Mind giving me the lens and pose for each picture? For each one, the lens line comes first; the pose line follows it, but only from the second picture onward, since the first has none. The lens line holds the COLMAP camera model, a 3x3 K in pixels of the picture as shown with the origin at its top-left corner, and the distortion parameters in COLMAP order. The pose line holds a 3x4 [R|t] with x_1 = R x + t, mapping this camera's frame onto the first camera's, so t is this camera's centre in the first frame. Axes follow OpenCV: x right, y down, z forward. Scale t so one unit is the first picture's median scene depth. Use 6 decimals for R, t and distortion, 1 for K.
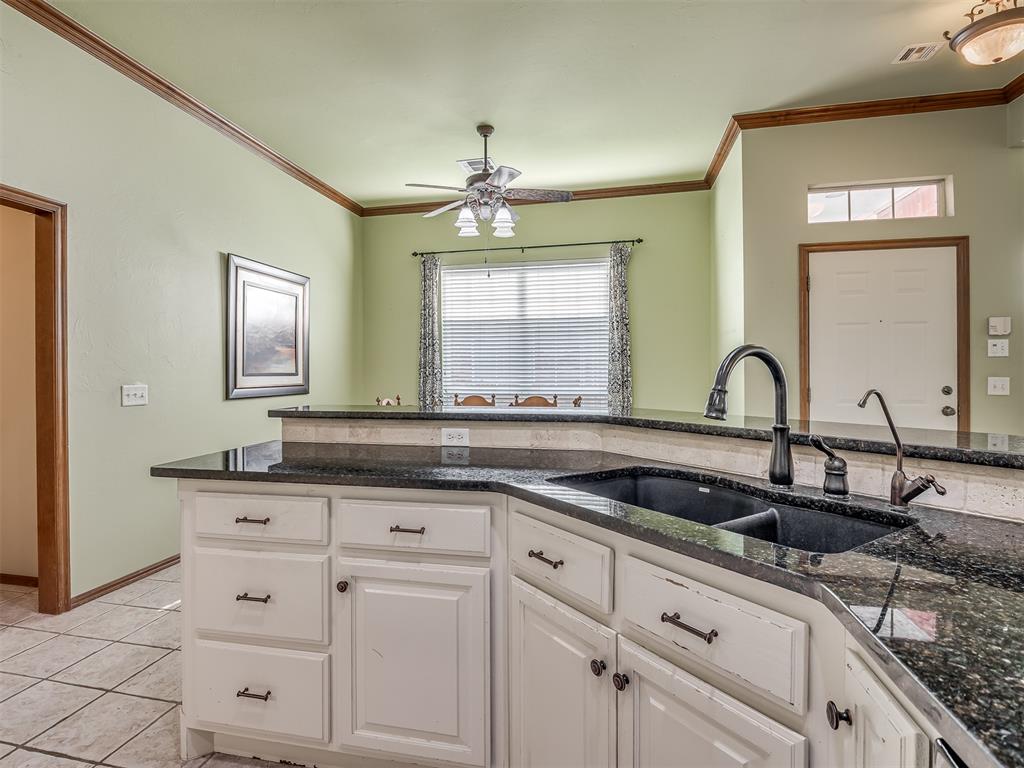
lens RADIAL K [[548.3, 0, 468.4], [0, 548.3, 375.3], [0, 0, 1]] dist [-0.016396, -0.001795]
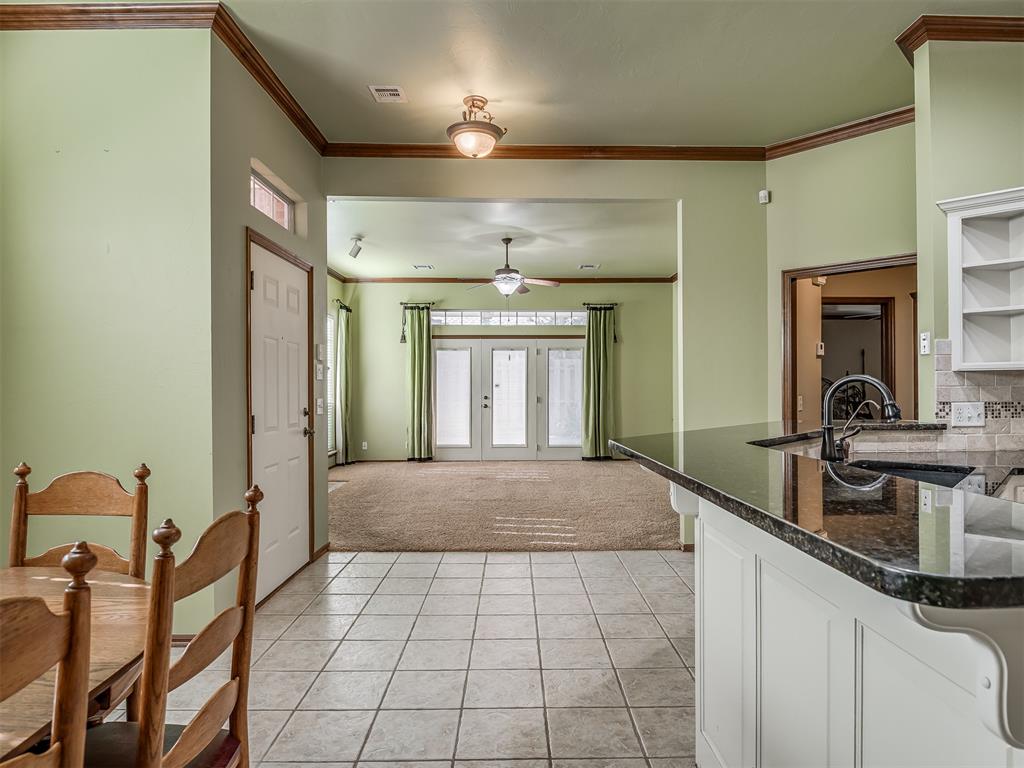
lens RADIAL K [[598.3, 0, 553.4], [0, 598.3, 388.7], [0, 0, 1]] dist [0.001970, -0.027456]
pose [[-0.298337, 0.004829, 0.954449, -0.307814], [0.011305, 0.999935, -0.001526, -0.008299], [-0.954394, 0.010334, -0.298372, 0.834210]]
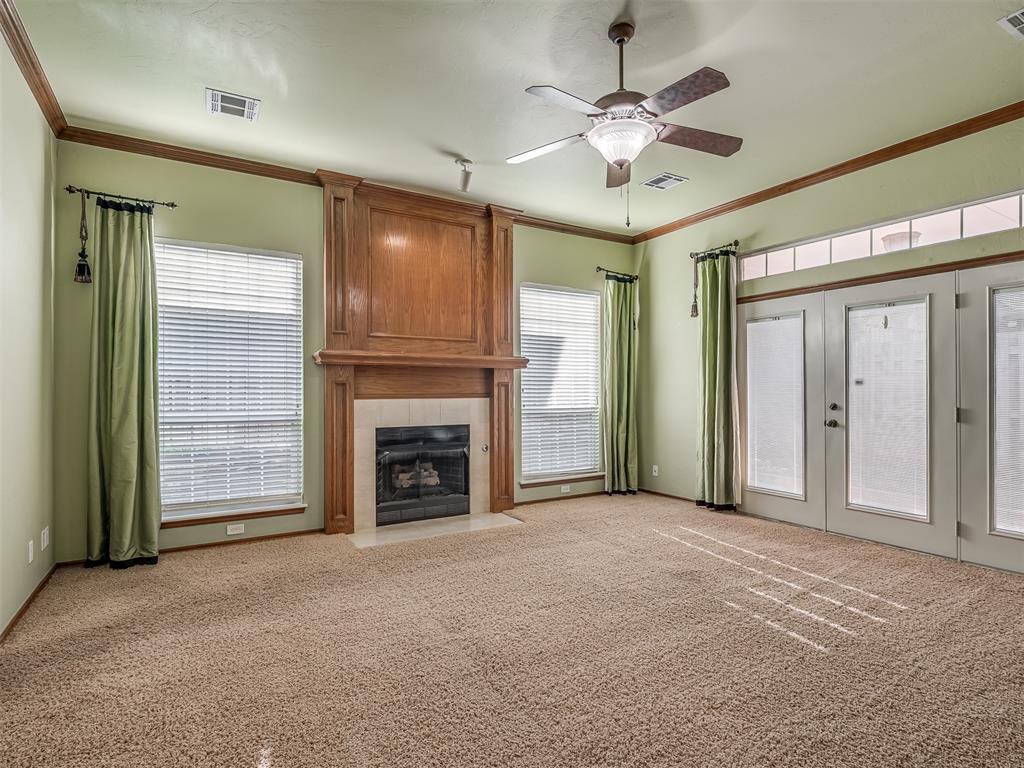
lens RADIAL K [[543.4, 0, 518.9], [0, 543.4, 387.8], [0, 0, 1]] dist [0.001025, -0.001139]
pose [[0.698407, 0.006570, 0.715670, 0.919325], [0.002851, 0.999924, -0.011962, -0.005973], [-0.715695, 0.010395, 0.698336, 0.009481]]
